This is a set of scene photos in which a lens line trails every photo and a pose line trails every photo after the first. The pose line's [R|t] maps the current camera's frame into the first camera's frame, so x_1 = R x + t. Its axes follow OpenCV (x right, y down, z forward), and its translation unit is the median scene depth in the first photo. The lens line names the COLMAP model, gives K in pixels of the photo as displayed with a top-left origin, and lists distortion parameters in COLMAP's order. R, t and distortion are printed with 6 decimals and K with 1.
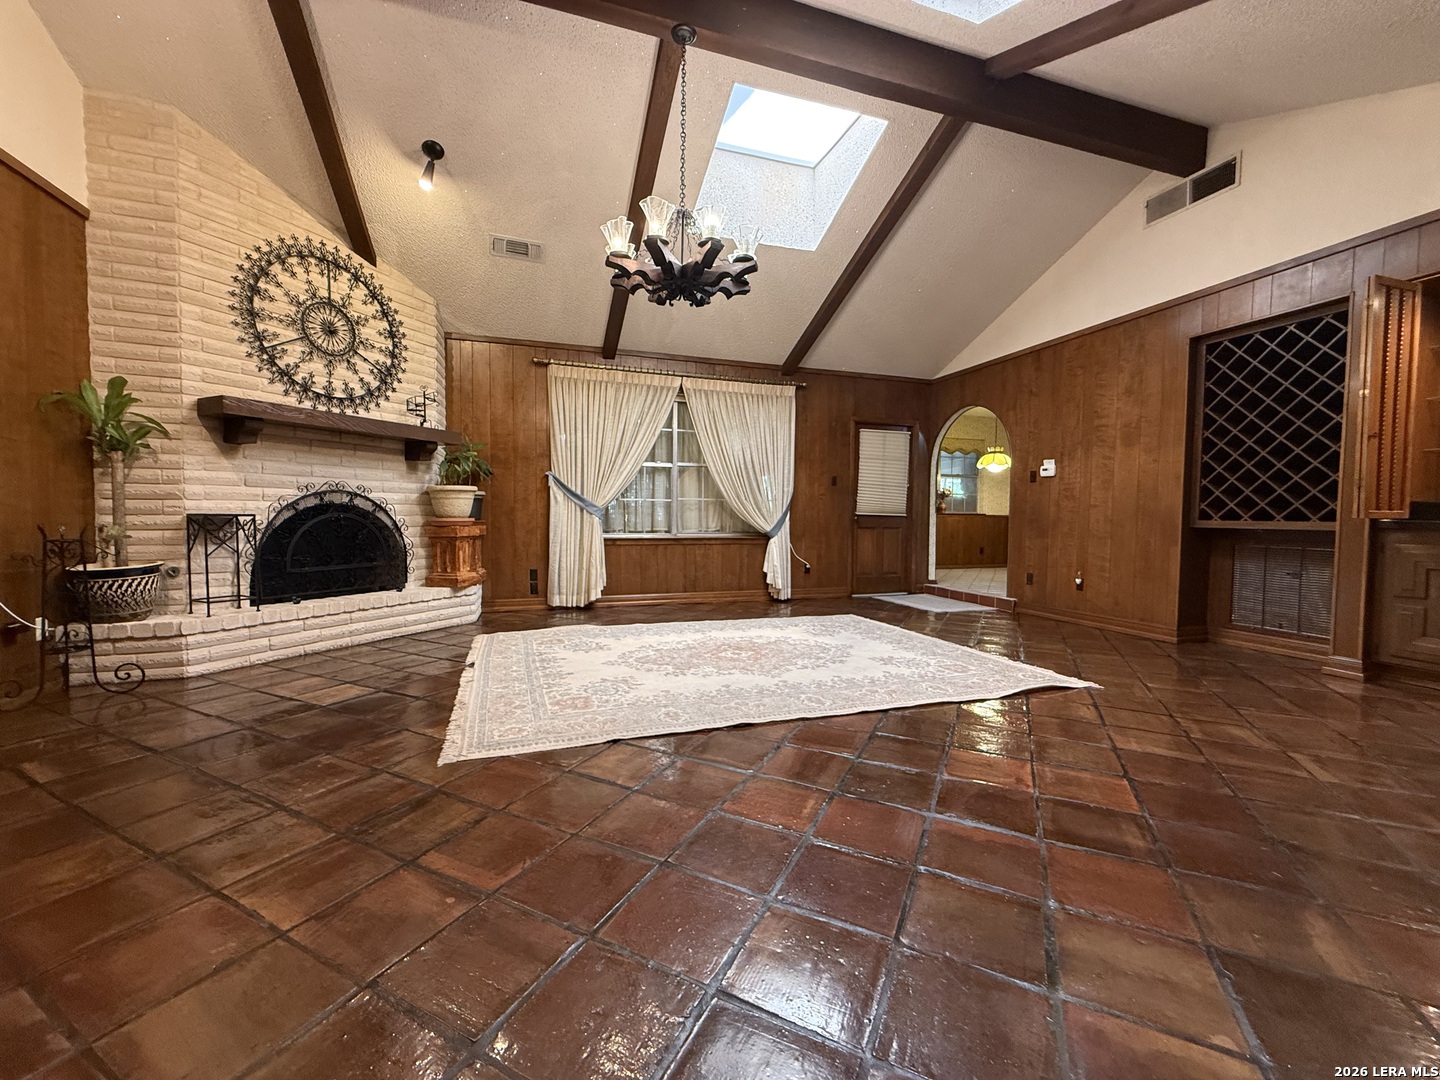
lens RADIAL K [[572.3, 0, 715.4], [0, 572.3, 539.9], [0, 0, 1]] dist [-0.000356, -0.000081]
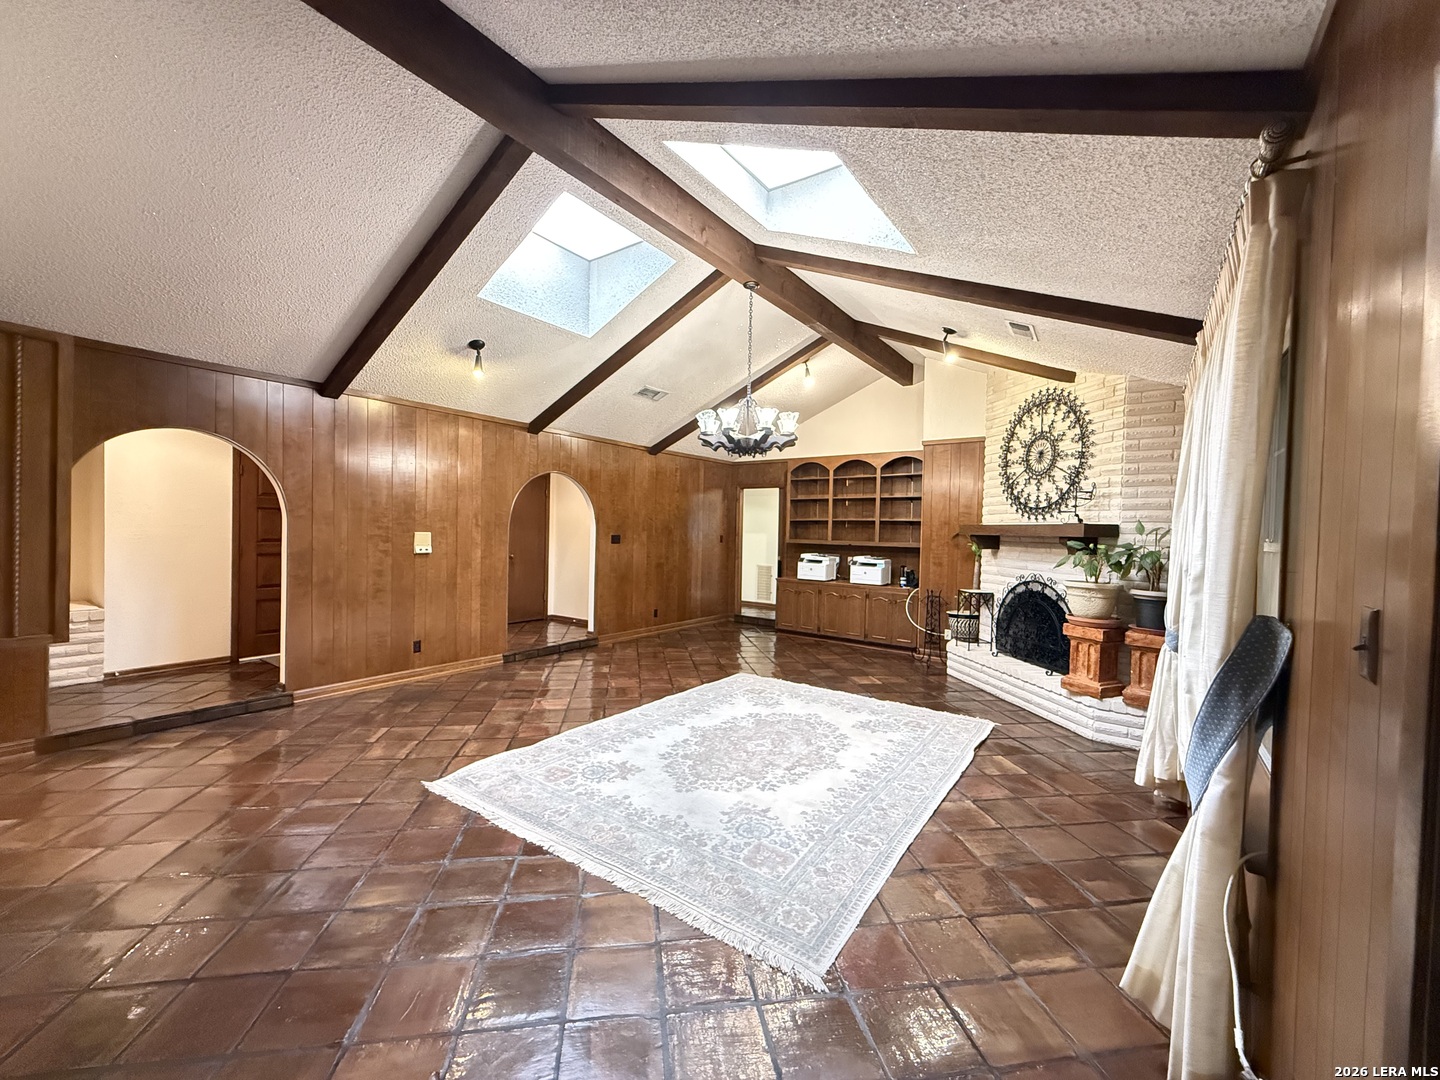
lens RADIAL K [[572.3, 0, 715.4], [0, 572.3, 539.9], [0, 0, 1]] dist [-0.000356, -0.000081]
pose [[-0.808852, -0.018246, -0.587730, 0.708344], [-0.055153, 0.997466, 0.044936, -0.210858], [0.585421, 0.068761, -0.807809, 1.737281]]
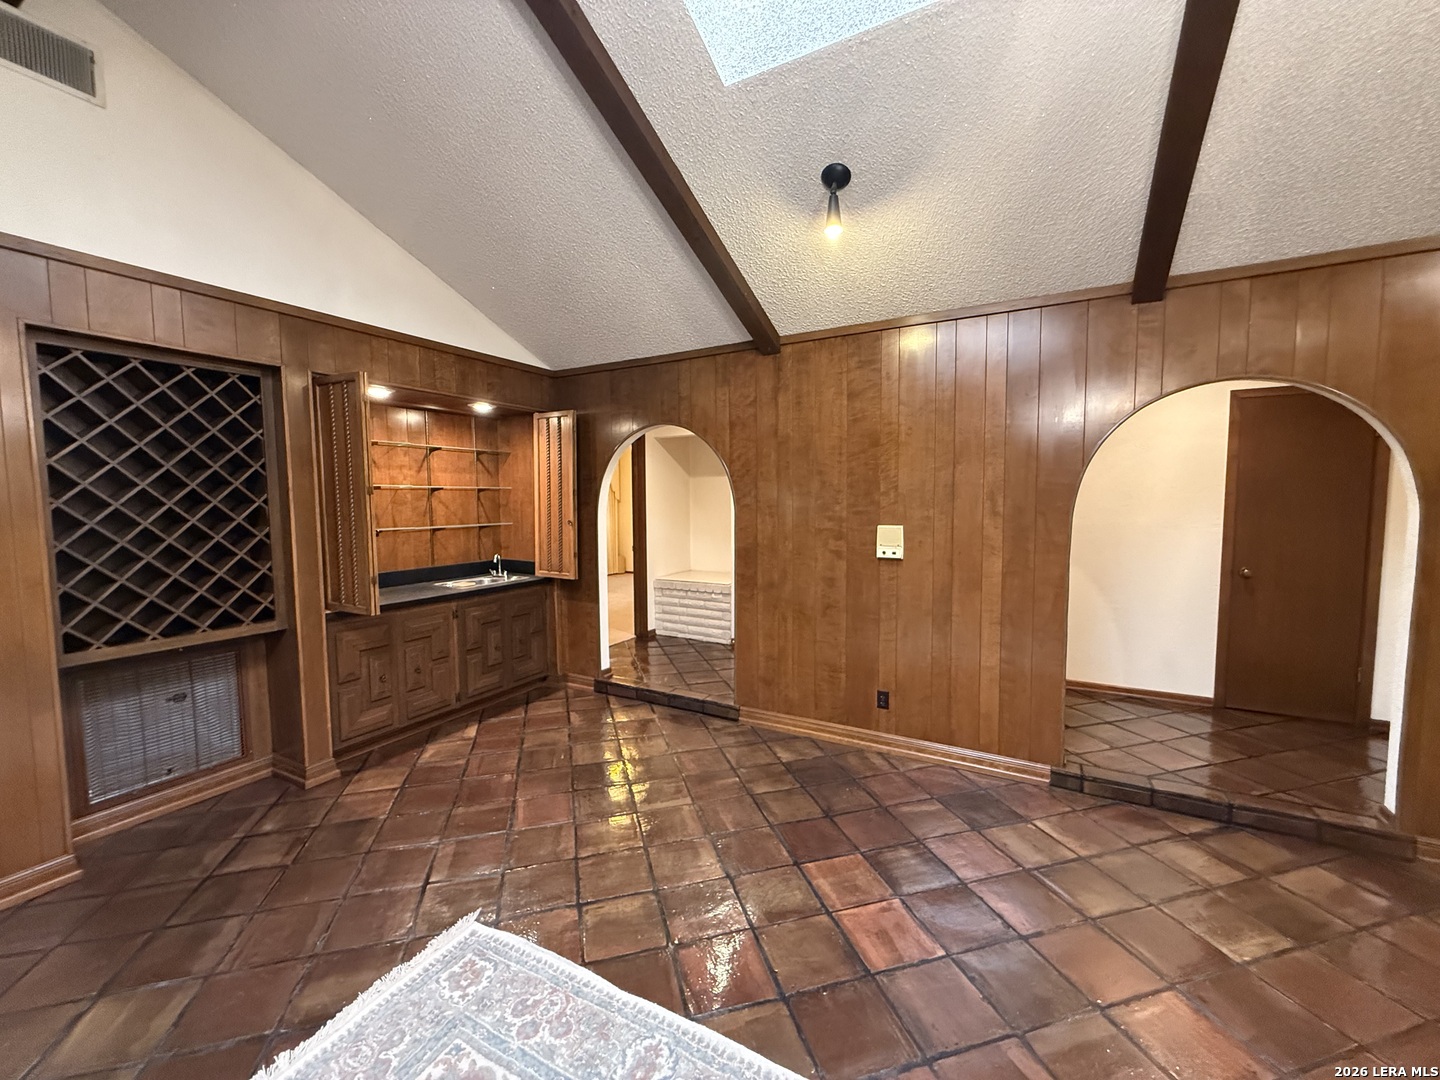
lens RADIAL K [[572.3, 0, 715.4], [0, 572.3, 539.9], [0, 0, 1]] dist [-0.000356, -0.000081]
pose [[-0.676801, -0.057444, 0.733921, -0.000003], [0.030386, 0.993921, 0.105816, -0.207533], [-0.735538, 0.093918, -0.670942, 0.992925]]
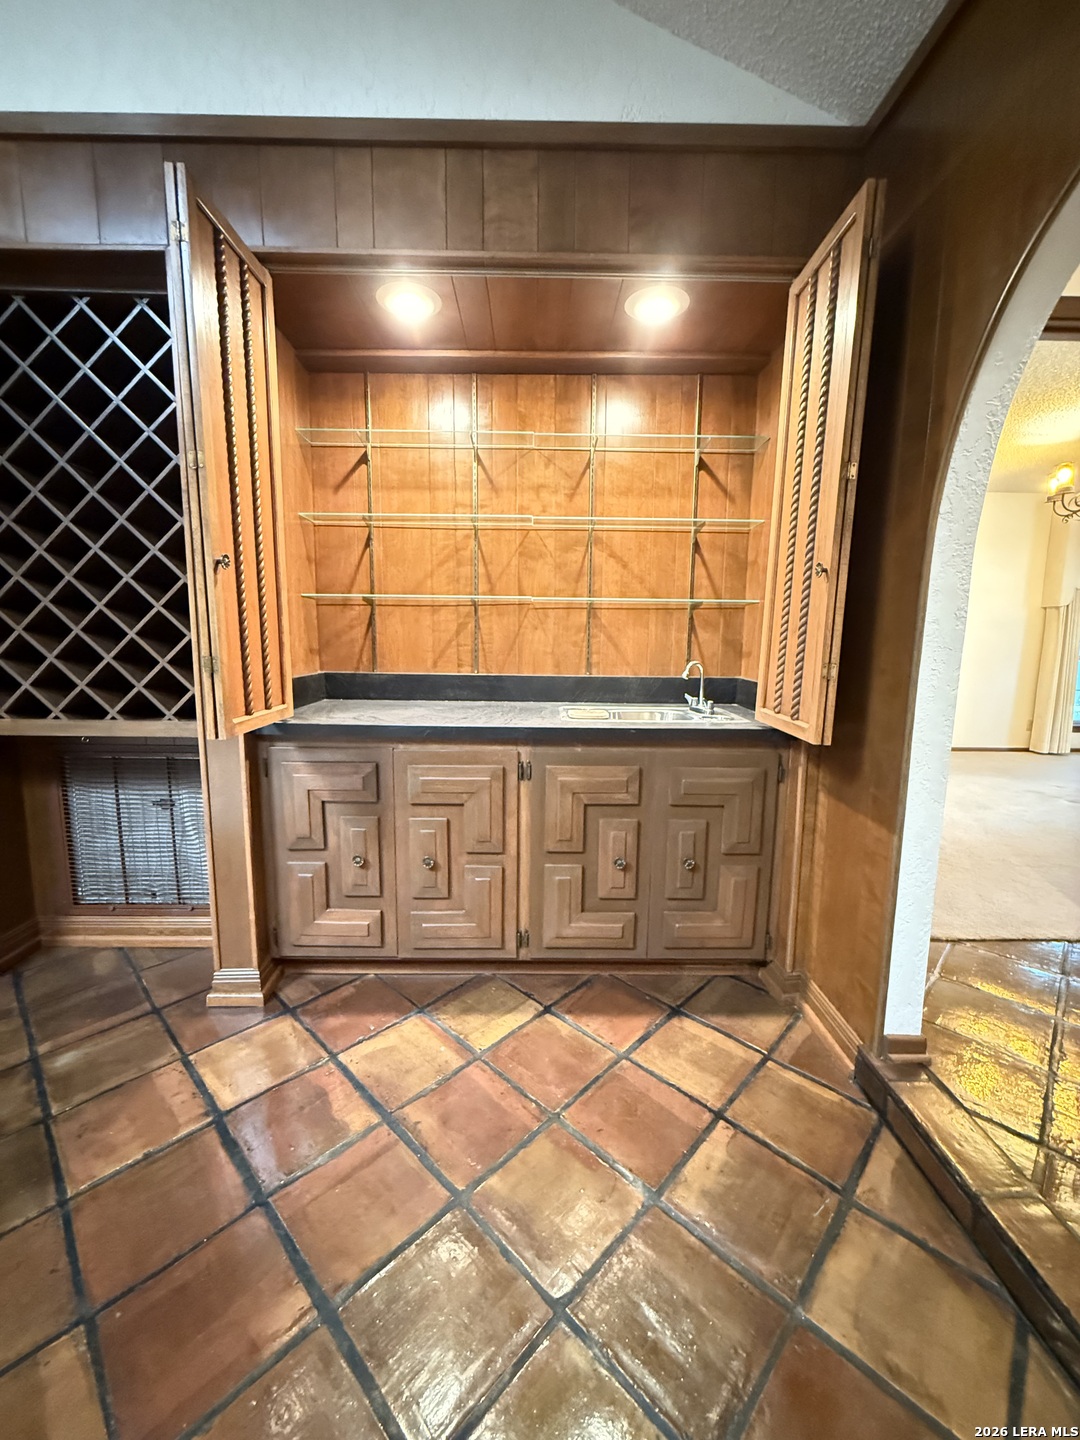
lens RADIAL K [[572.3, 0, 532.6], [0, 572.3, 715.7], [0, 0, 1]] dist [-0.000356, -0.000081]
pose [[0.297636, -0.142179, 0.944033, 0.620772], [0.030871, 0.989764, 0.139333, -0.093209], [-0.954180, -0.012327, 0.298979, 0.501377]]
